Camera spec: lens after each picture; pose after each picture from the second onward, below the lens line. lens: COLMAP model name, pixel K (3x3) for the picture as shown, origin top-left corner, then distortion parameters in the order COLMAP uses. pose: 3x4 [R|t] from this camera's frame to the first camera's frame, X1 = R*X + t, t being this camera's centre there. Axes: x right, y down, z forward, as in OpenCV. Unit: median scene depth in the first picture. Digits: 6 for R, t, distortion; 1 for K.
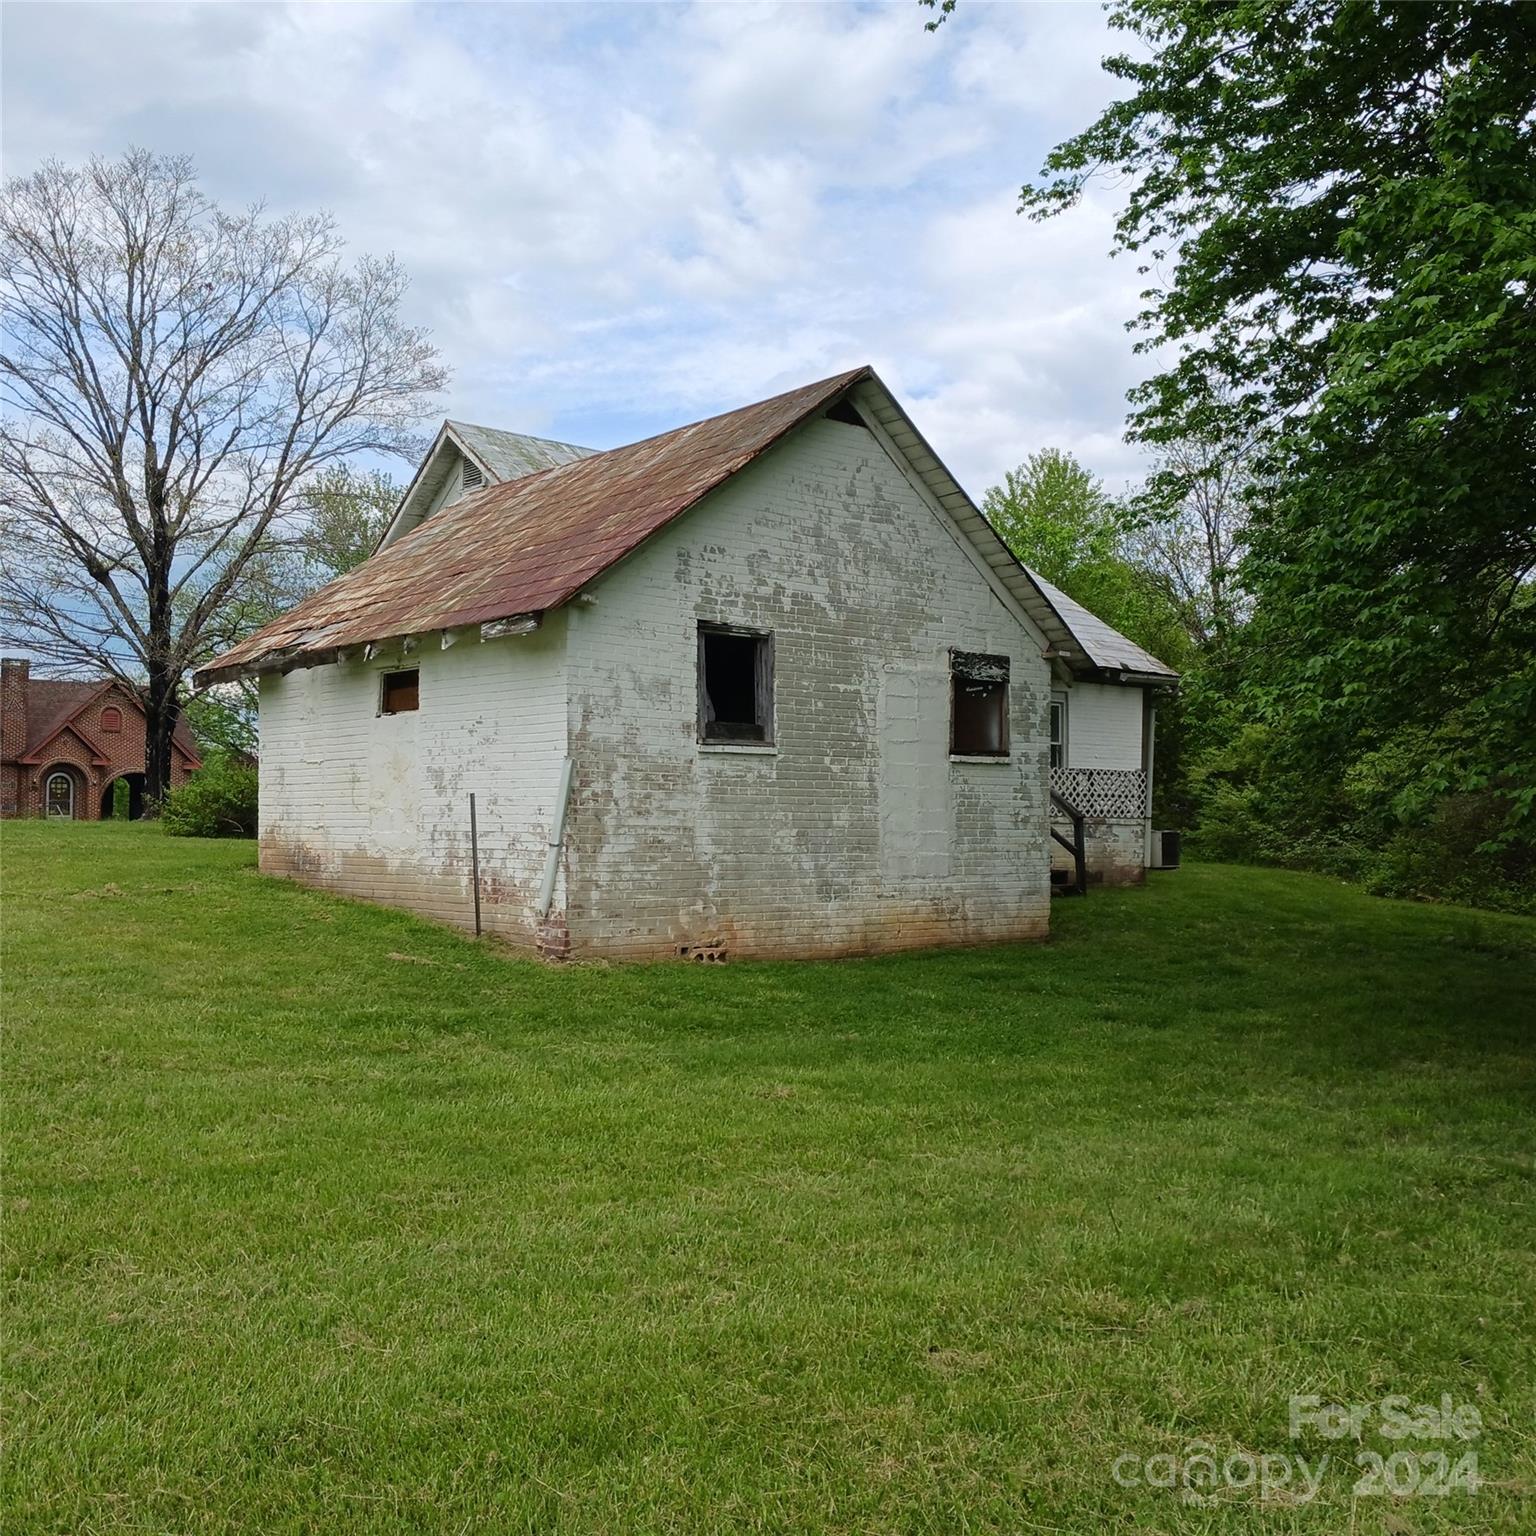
lens RADIAL K [[1591.0, 0, 768.0], [0, 1591.0, 768.0], [0, 0, 1]] dist [0.003551, 0.002068]
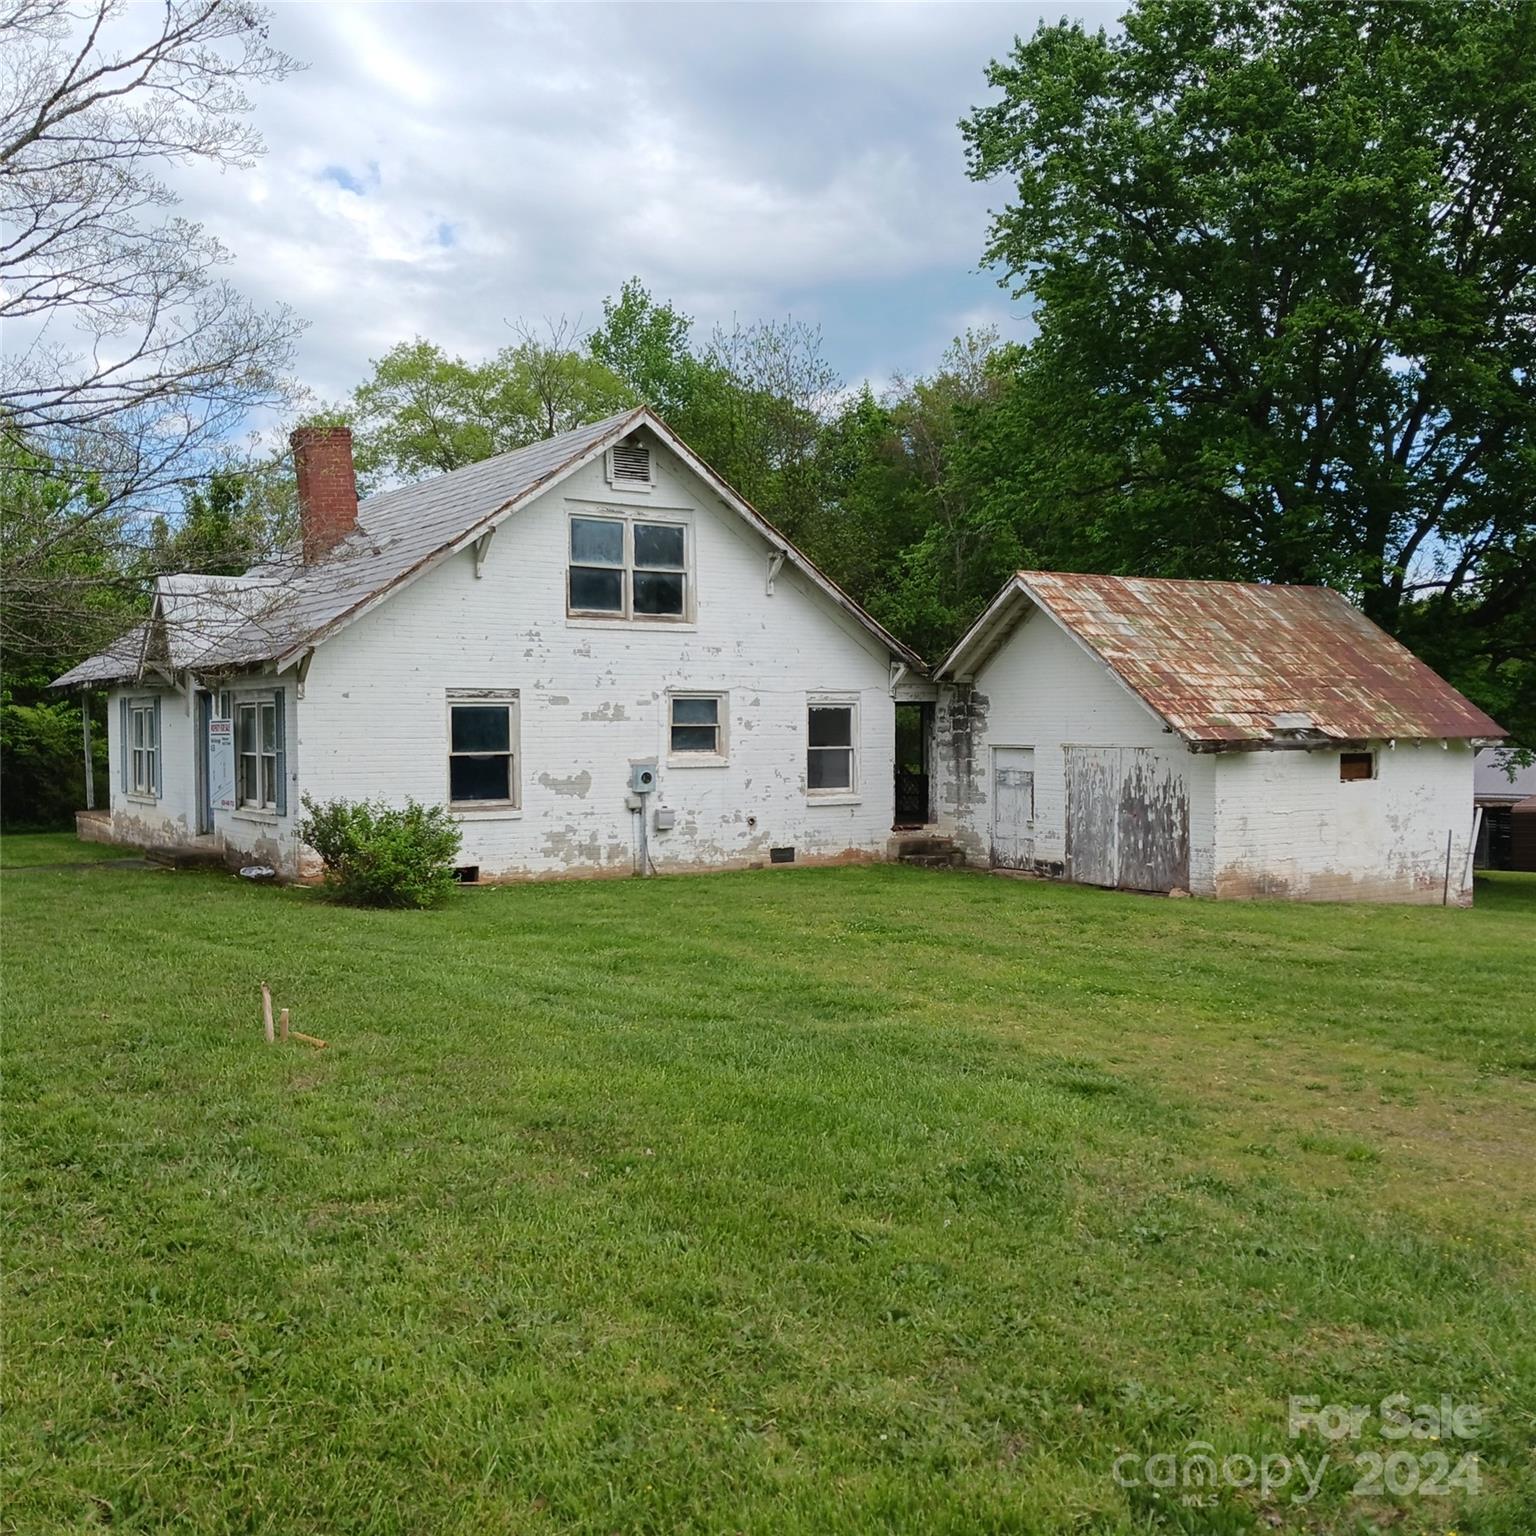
lens RADIAL K [[1591.0, 0, 768.0], [0, 1591.0, 768.0], [0, 0, 1]] dist [0.003551, 0.002068]
pose [[0.183773, -0.019995, 0.982765, -1.869700], [-0.015376, 0.999612, 0.023213, -0.074517], [-0.982848, -0.019377, 0.183395, 1.272166]]
